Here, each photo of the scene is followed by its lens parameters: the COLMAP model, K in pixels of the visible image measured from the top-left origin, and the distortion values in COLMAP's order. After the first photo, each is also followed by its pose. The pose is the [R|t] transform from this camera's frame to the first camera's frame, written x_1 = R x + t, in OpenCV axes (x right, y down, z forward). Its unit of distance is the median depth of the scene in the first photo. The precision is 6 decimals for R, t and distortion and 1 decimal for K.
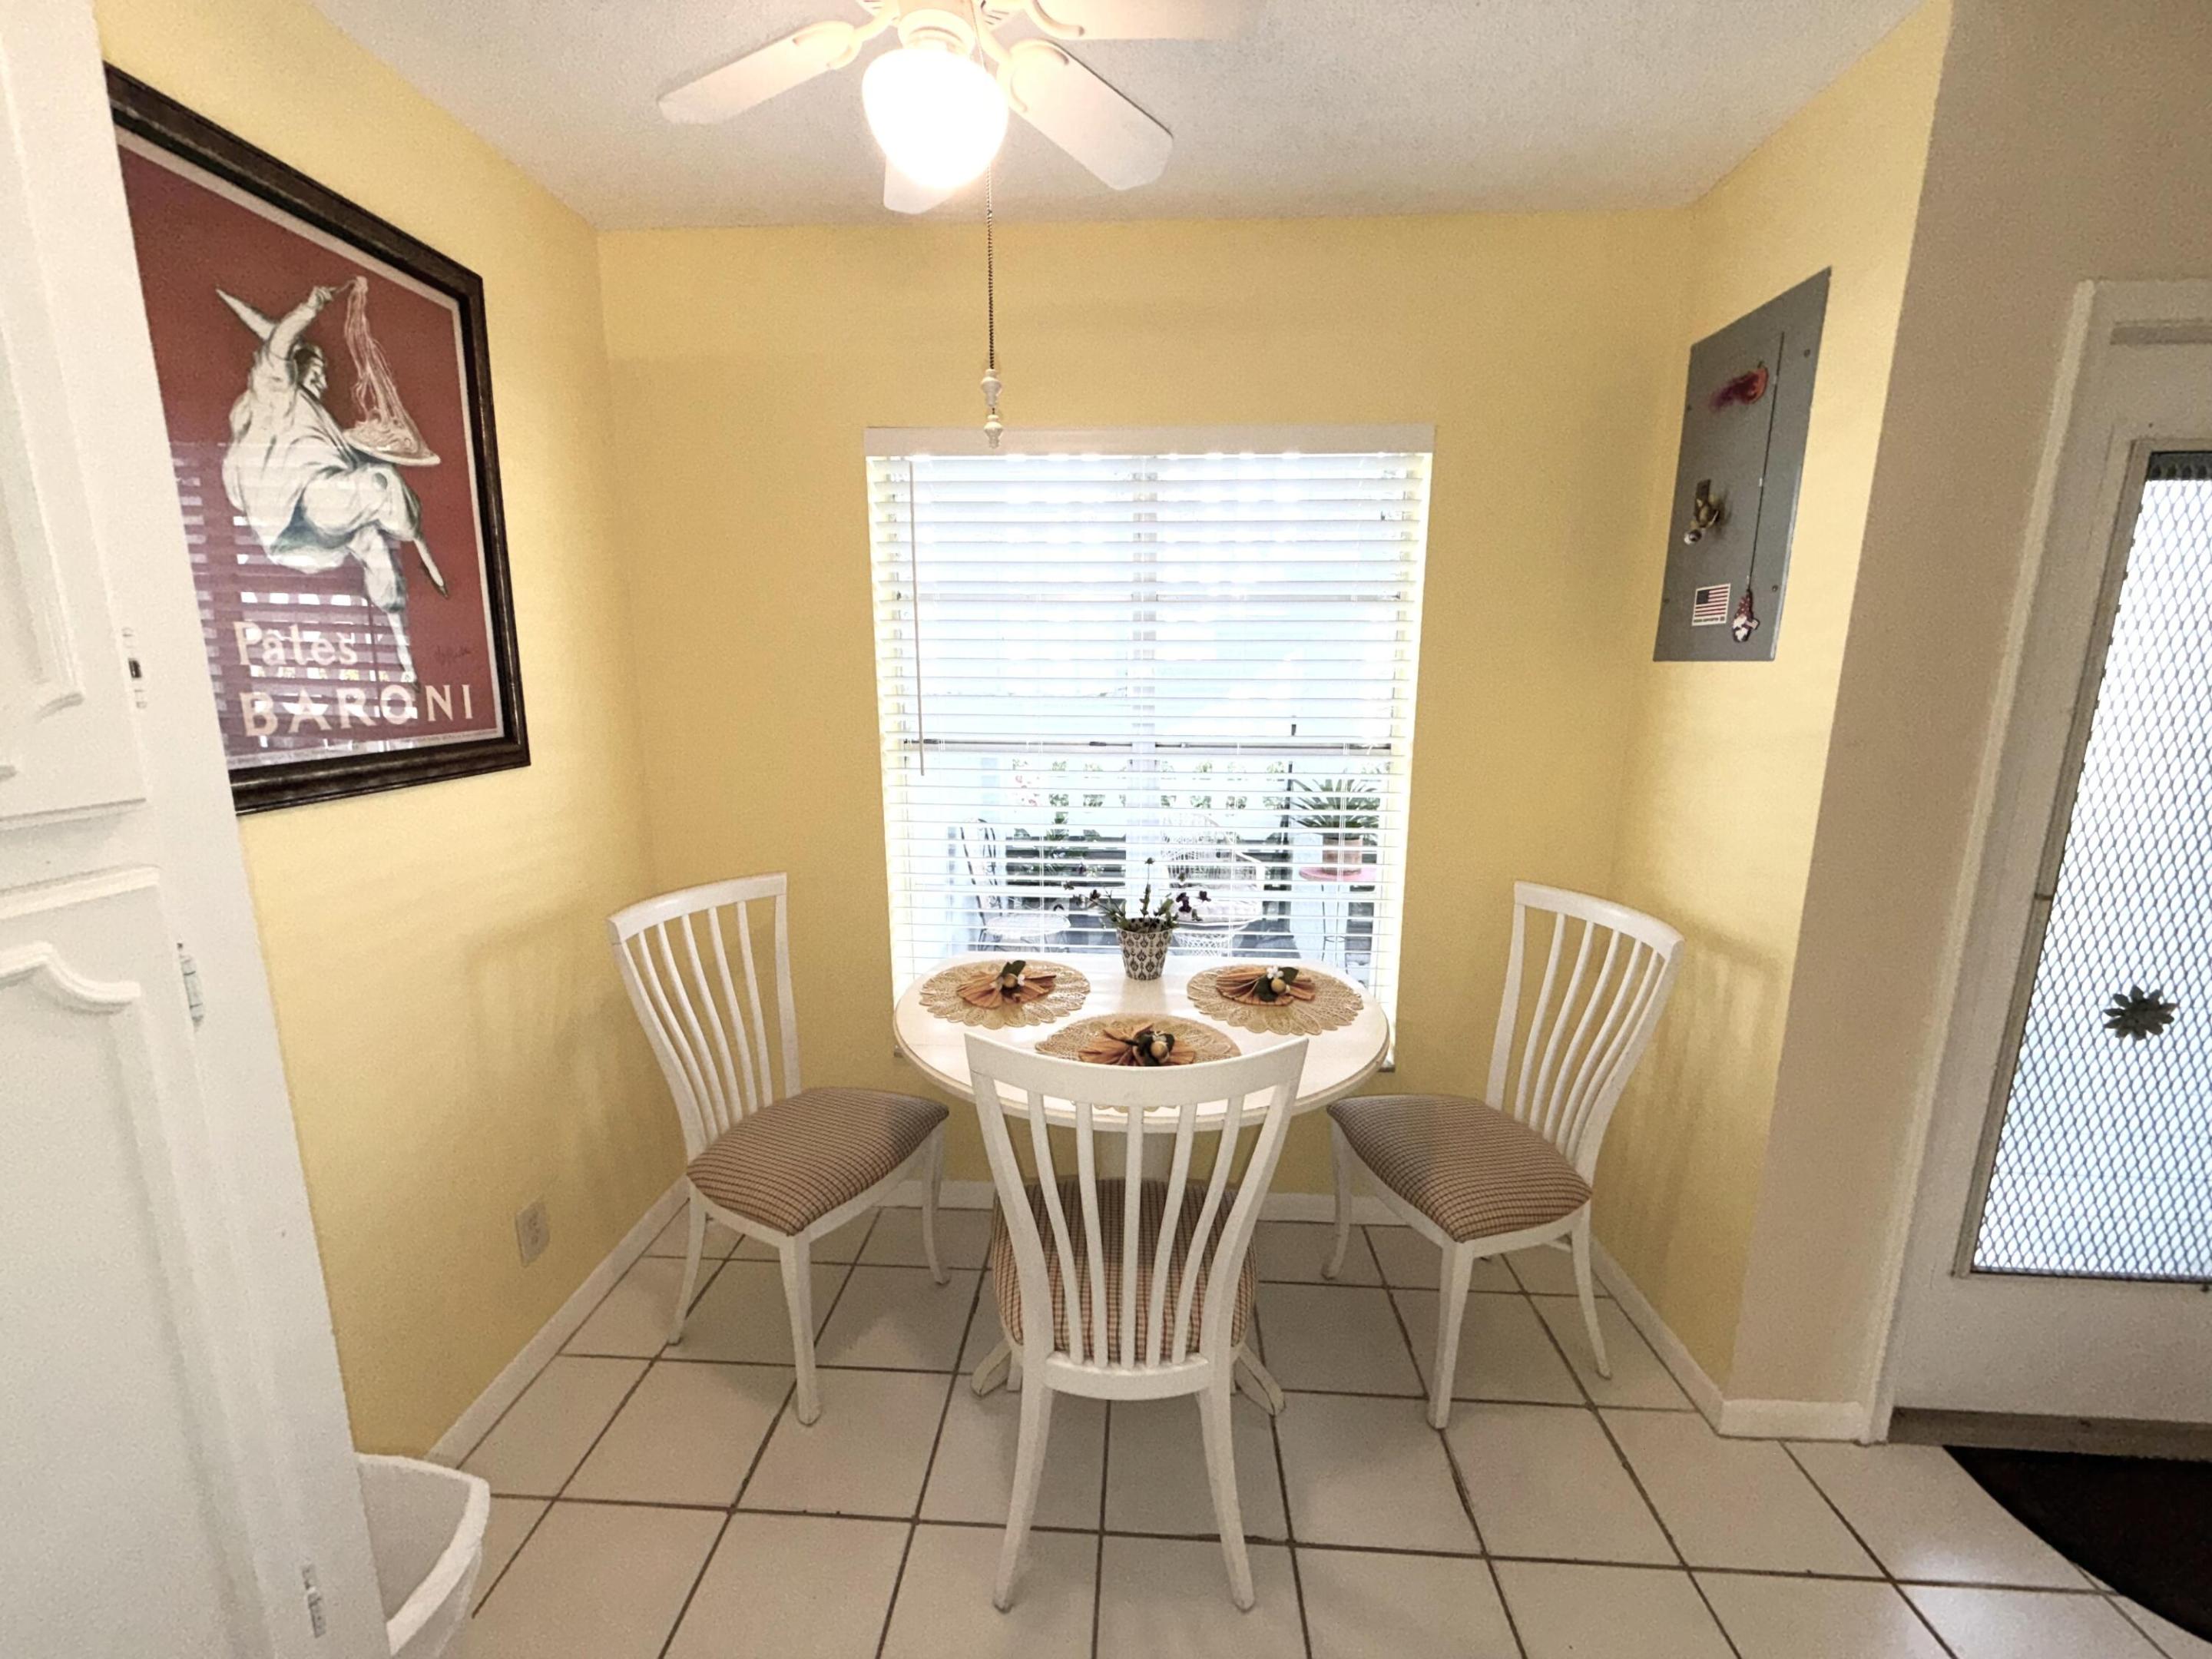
lens RADIAL K [[875.4, 0, 1097.7], [0, 875.4, 831.3], [0, 0, 1]] dist [0.001639, -0.000166]
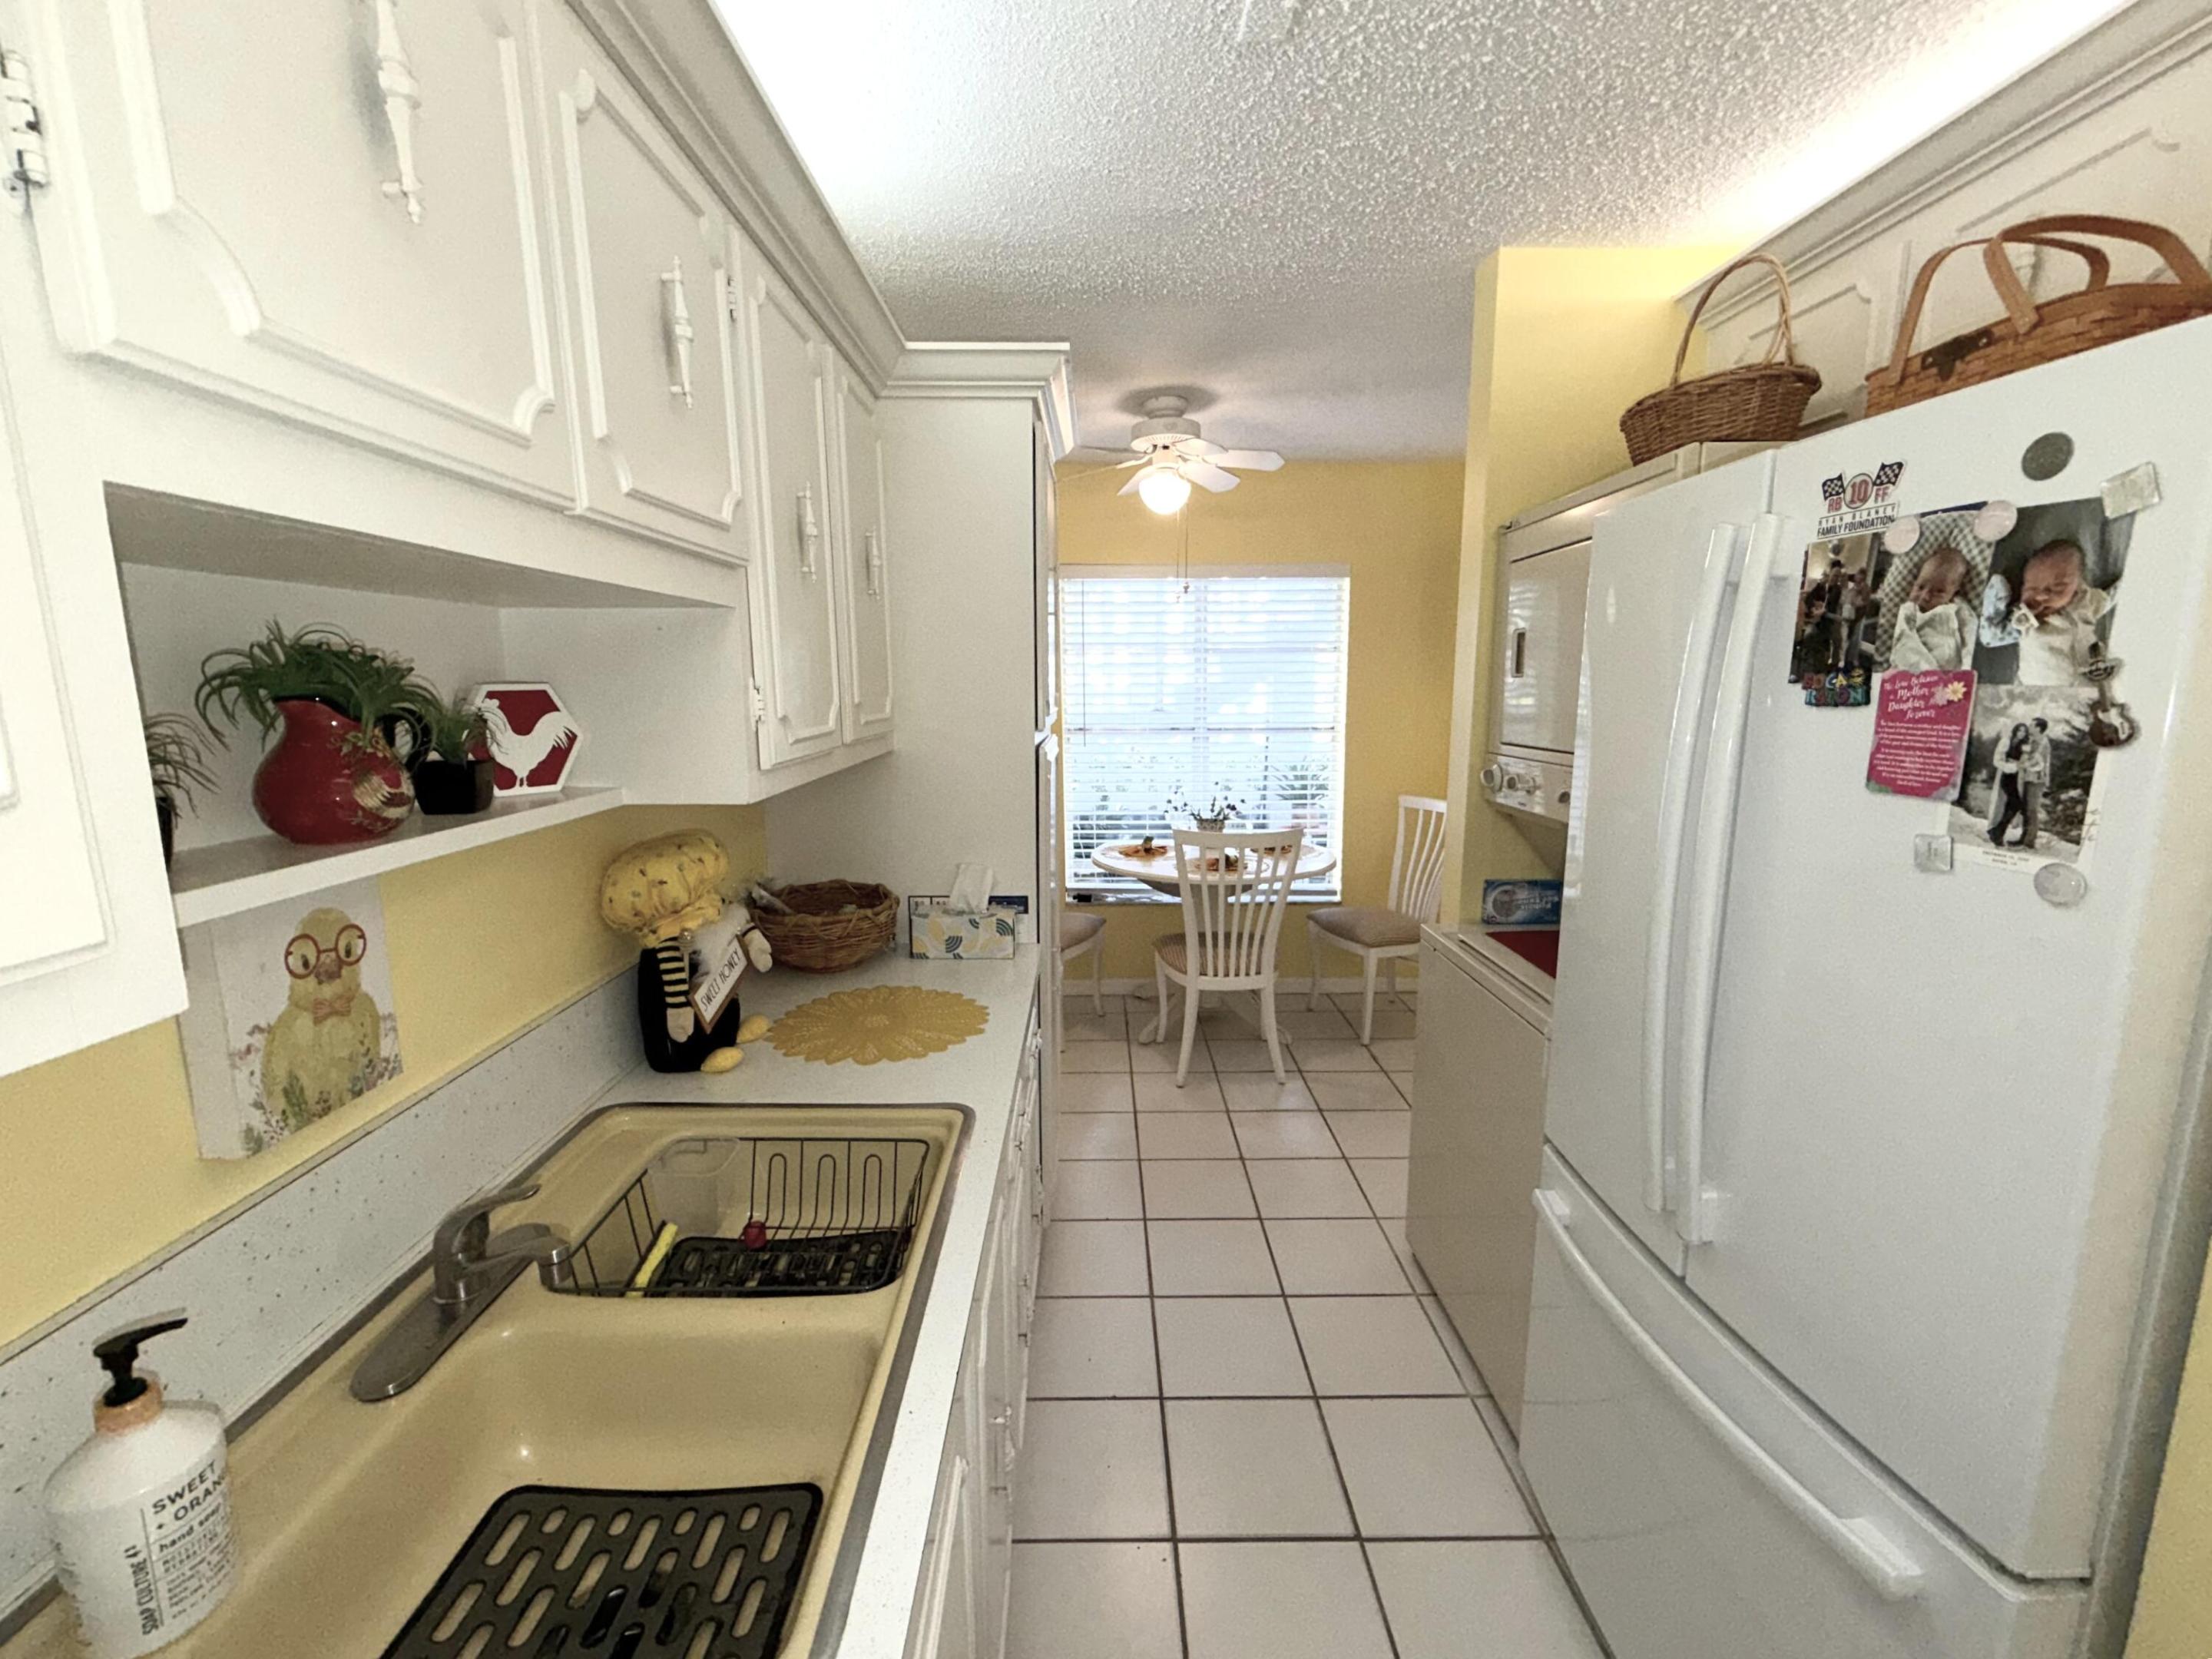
lens RADIAL K [[875.4, 0, 1097.7], [0, 875.4, 831.3], [0, 0, 1]] dist [0.001639, -0.000166]
pose [[0.998328, -0.022103, 0.053410, -0.345323], [0.023153, 0.999549, -0.019132, 0.189178], [-0.052963, 0.020337, 0.998389, -1.053625]]
